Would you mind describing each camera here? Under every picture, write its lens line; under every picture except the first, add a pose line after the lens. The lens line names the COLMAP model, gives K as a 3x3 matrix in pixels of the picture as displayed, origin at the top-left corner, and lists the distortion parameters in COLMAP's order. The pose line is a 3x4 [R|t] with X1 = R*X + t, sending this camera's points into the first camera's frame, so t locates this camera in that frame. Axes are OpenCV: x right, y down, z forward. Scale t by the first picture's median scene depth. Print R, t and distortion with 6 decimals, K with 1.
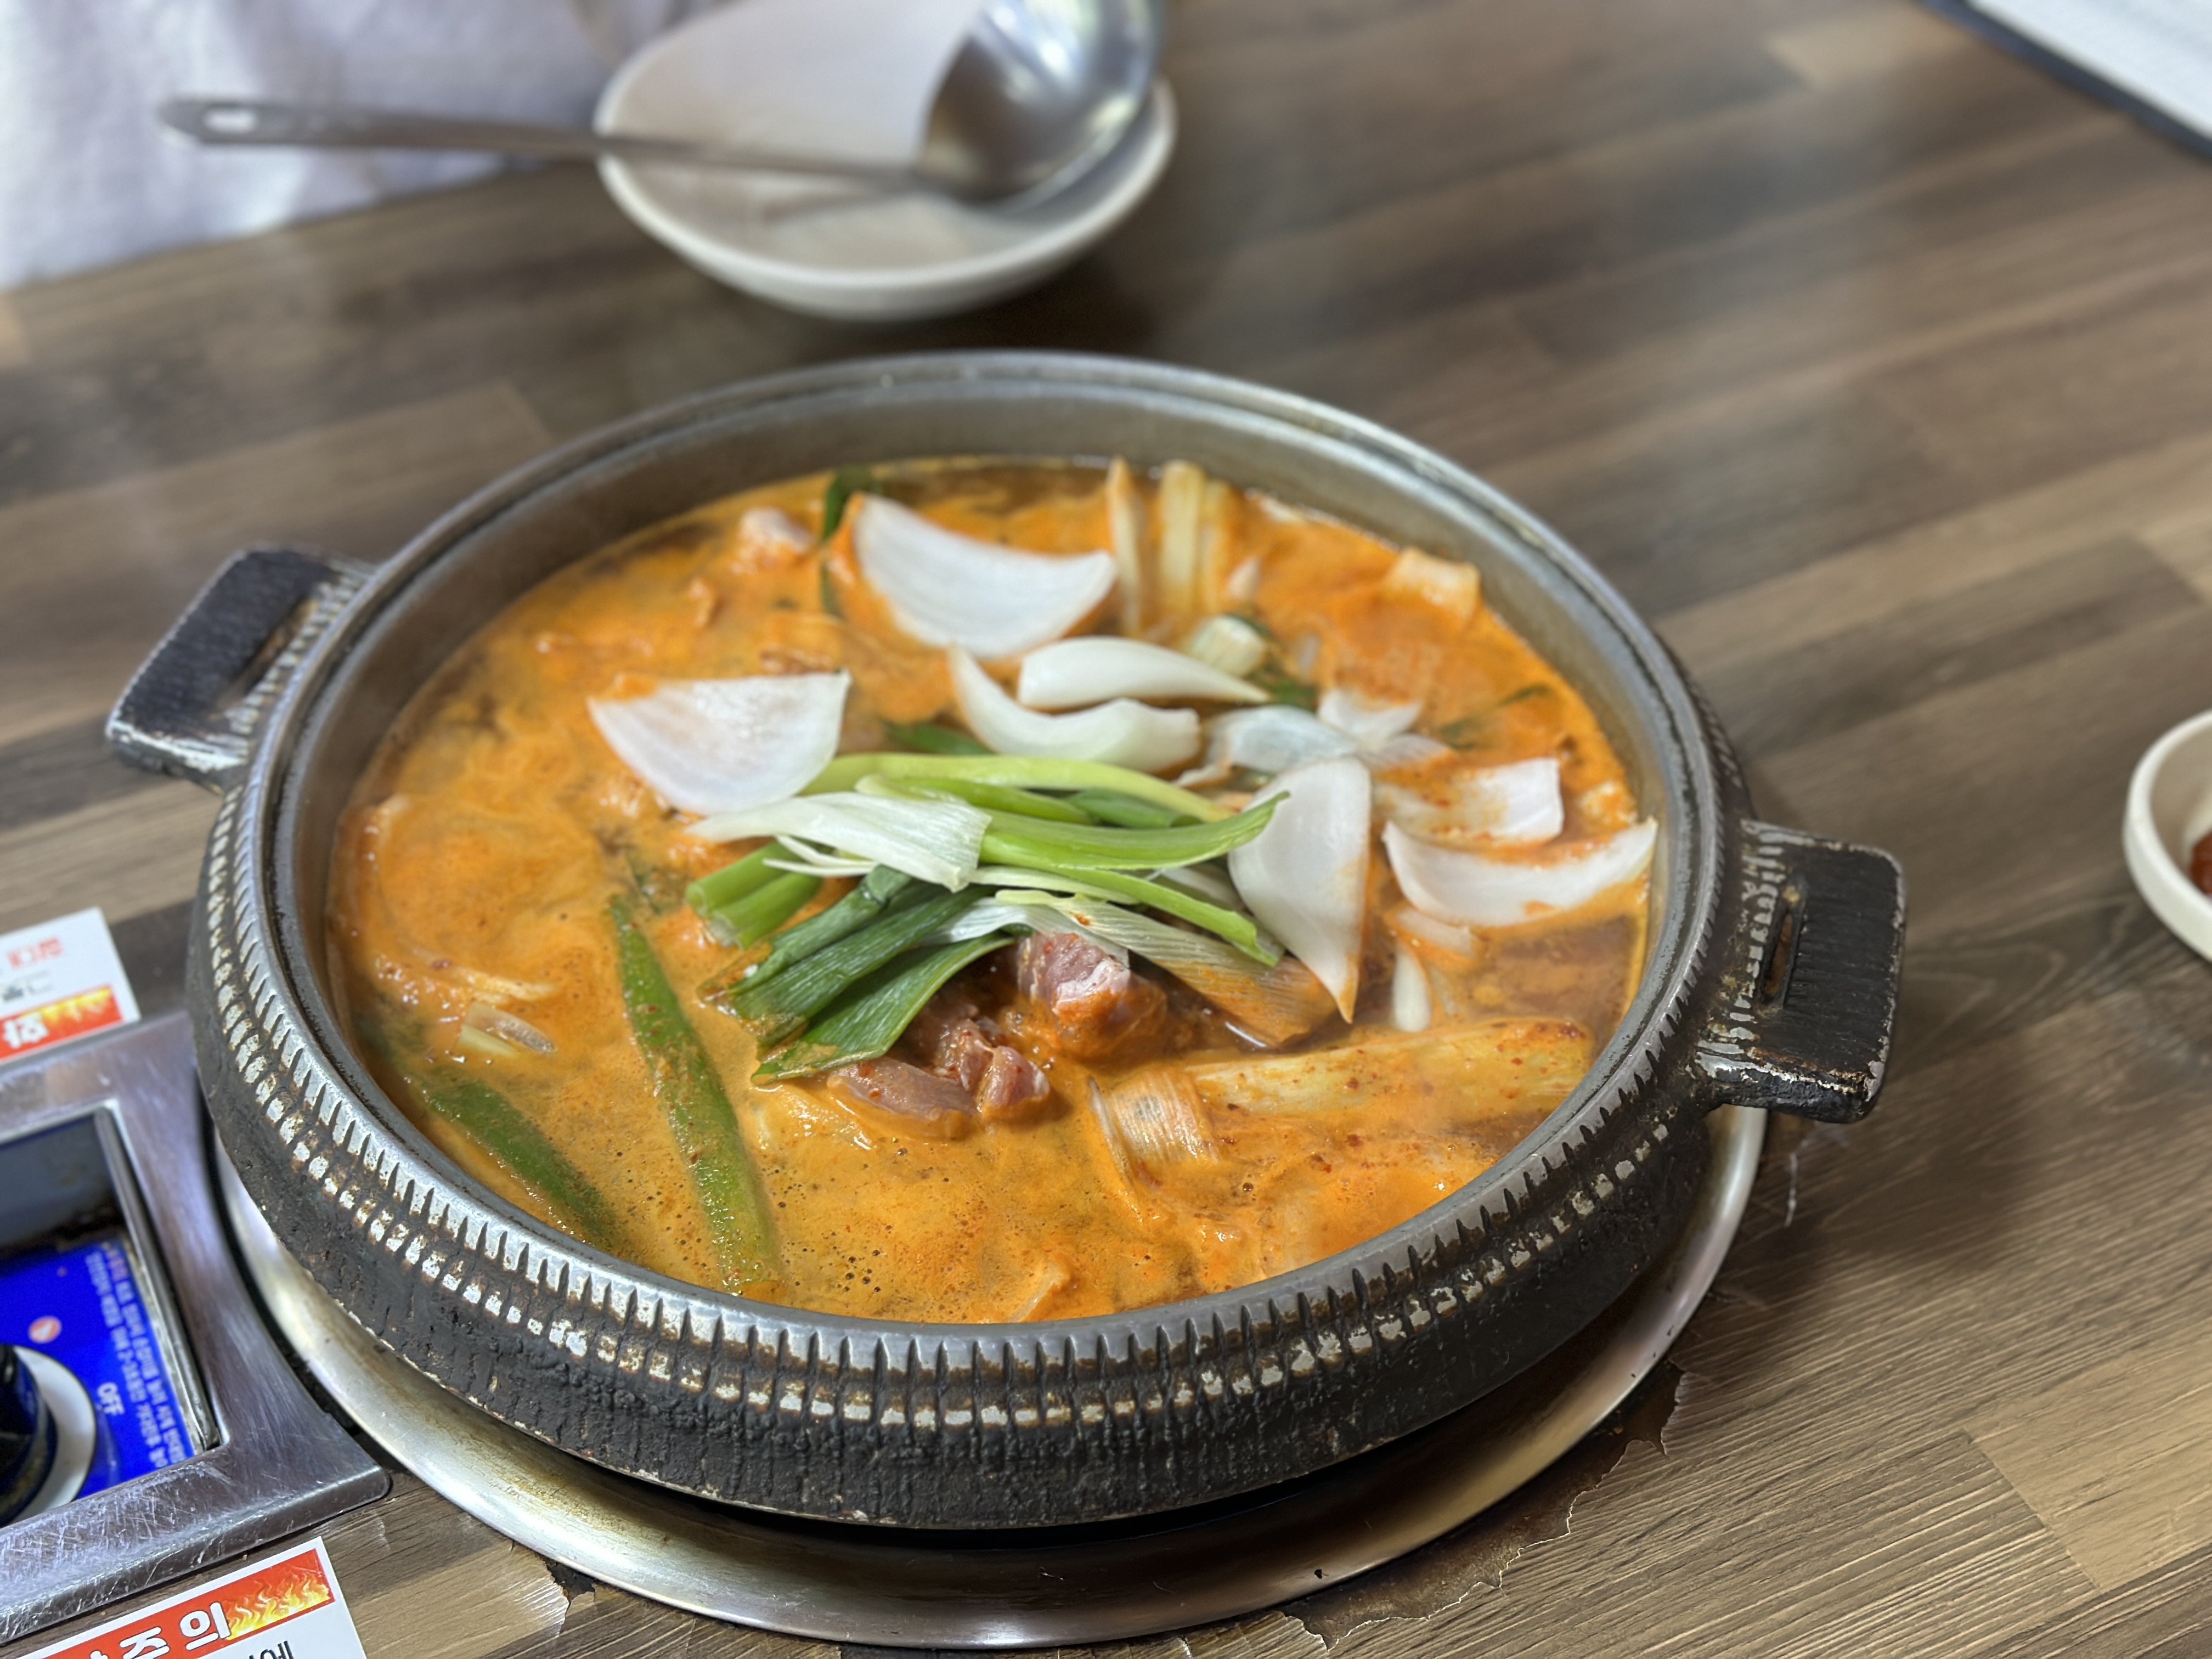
lens RADIAL K [[3104.0, 0, 1071.7], [0, 3104.0, 831.2], [0, 0, 1]] dist [0.285309, 1.810882]
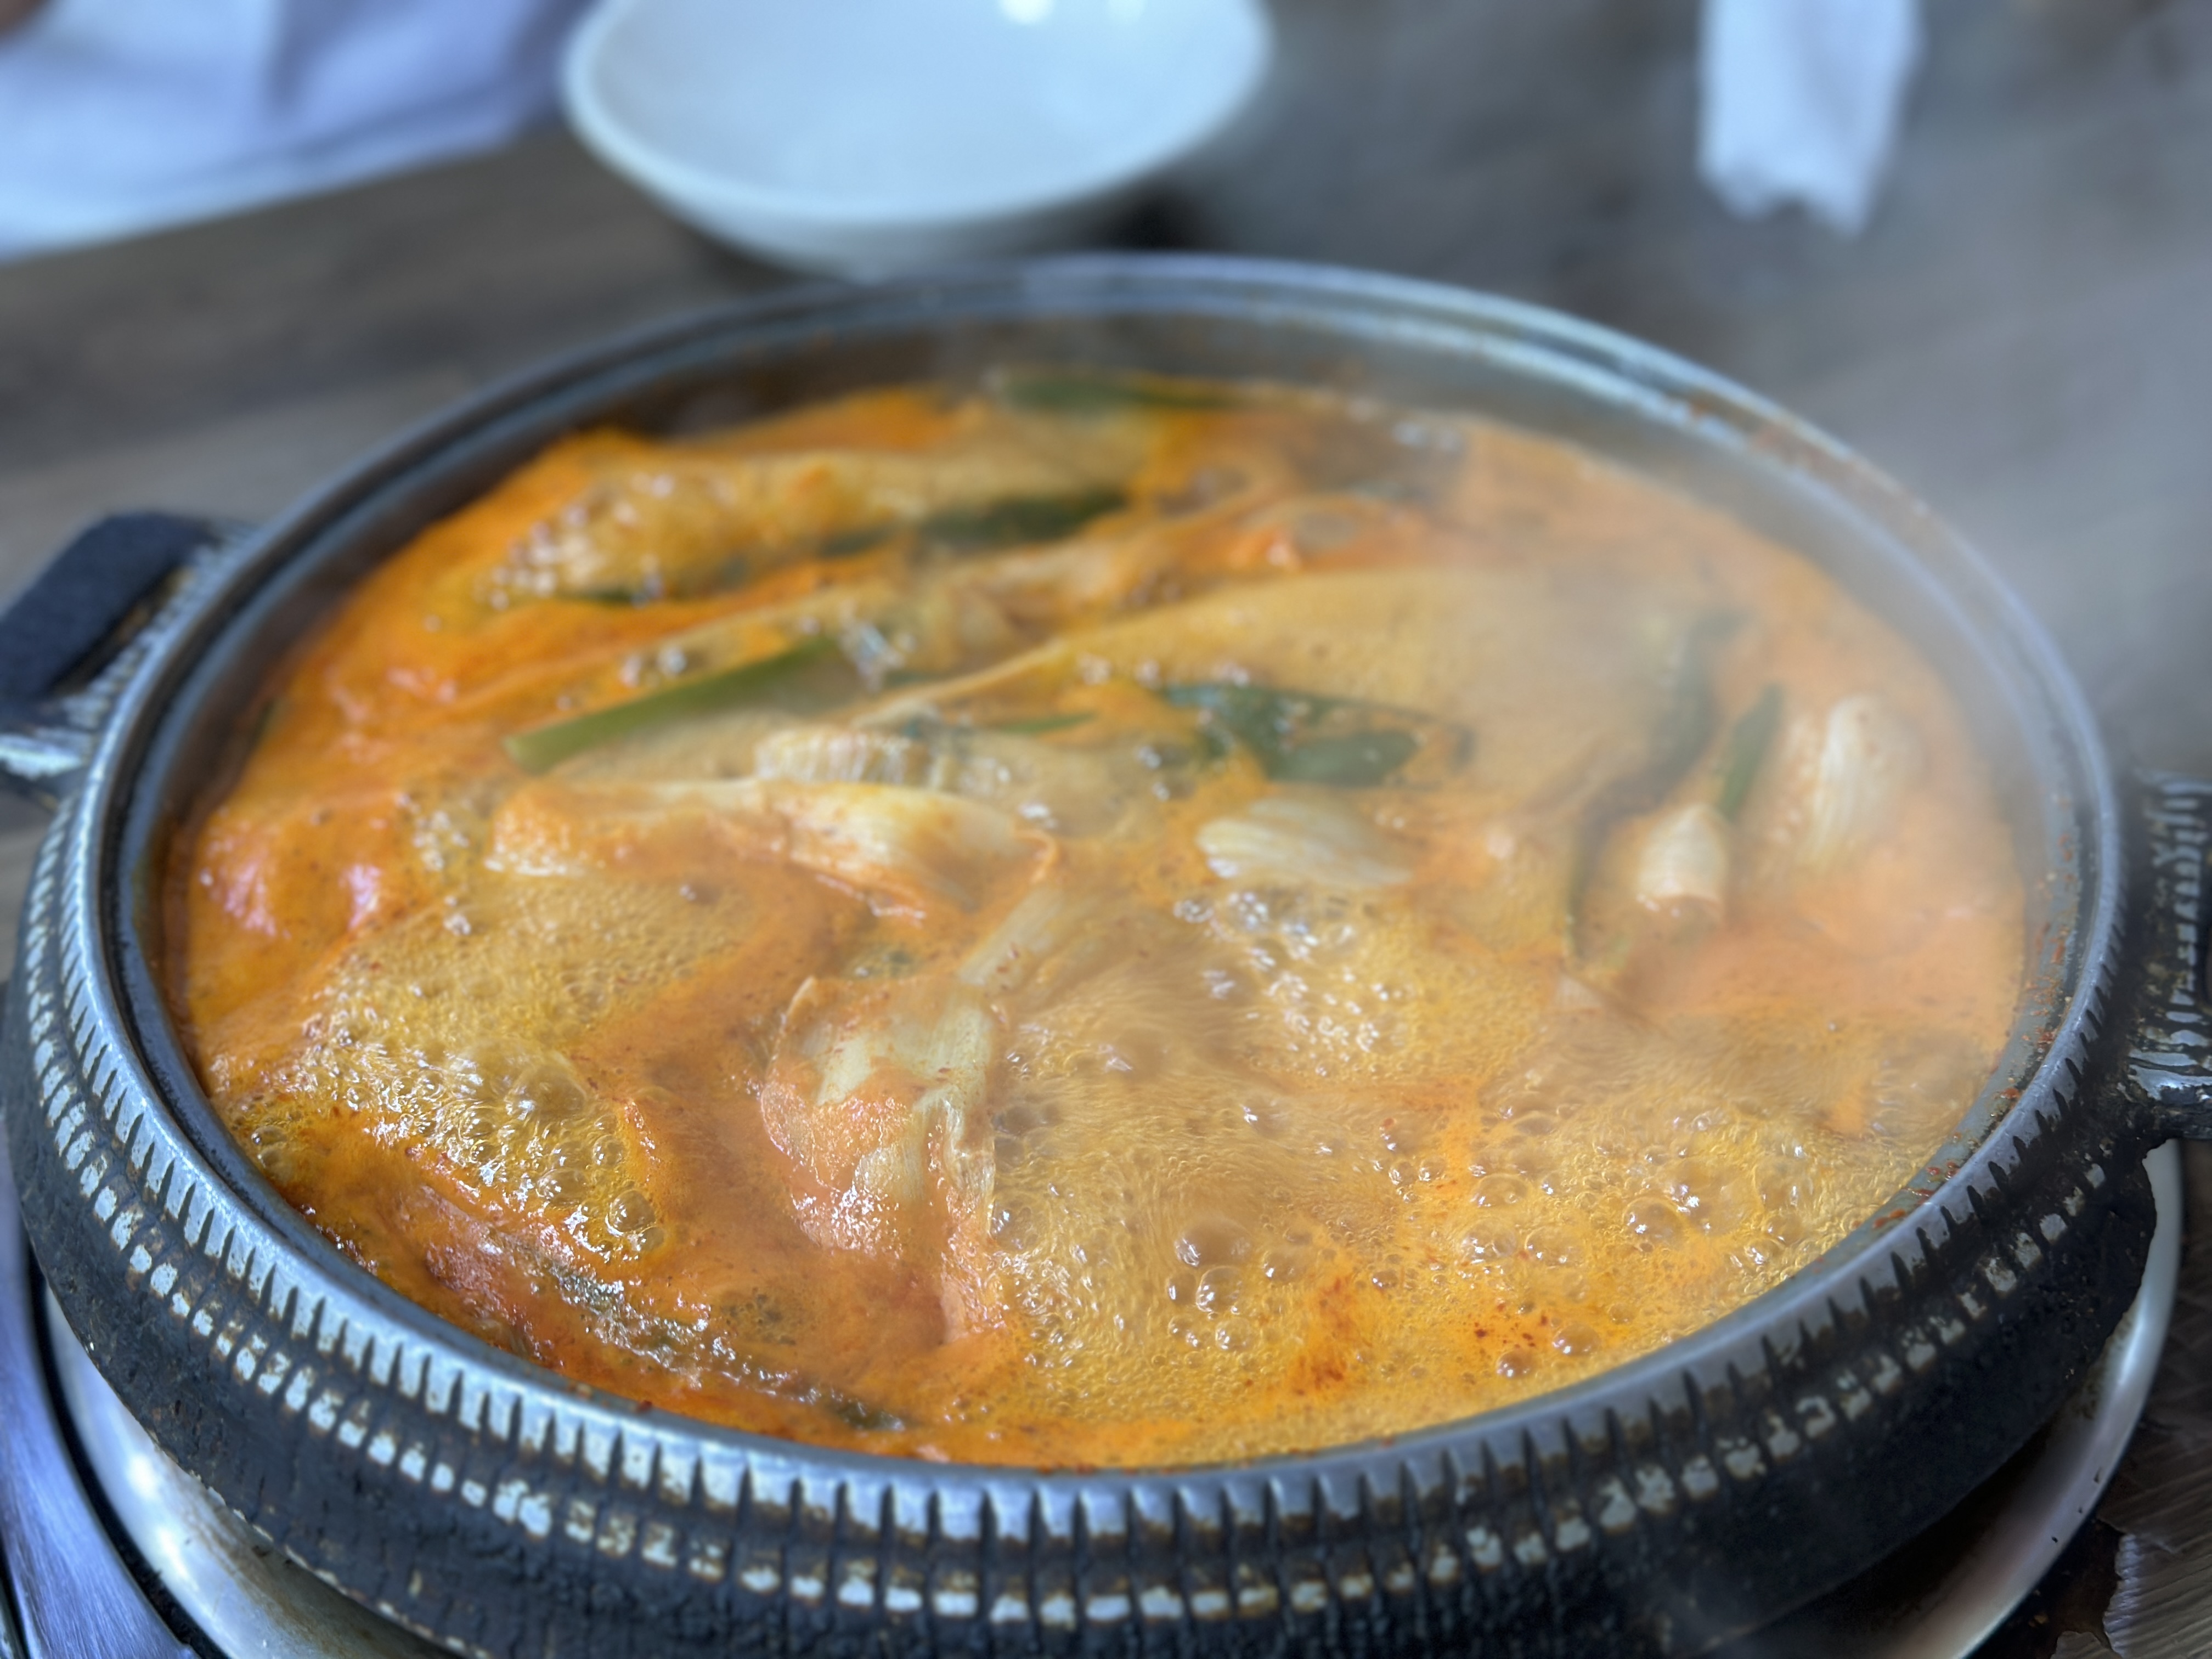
lens RADIAL K [[3061.2, 0, 1106.0], [0, 3061.2, 829.5], [0, 0, 1]] dist [0.257010, -0.009866]
pose [[0.999470, -0.026156, 0.019362, -0.043797], [0.027911, 0.994917, -0.096752, 0.083910], [-0.016733, 0.097241, 0.995120, 0.319393]]
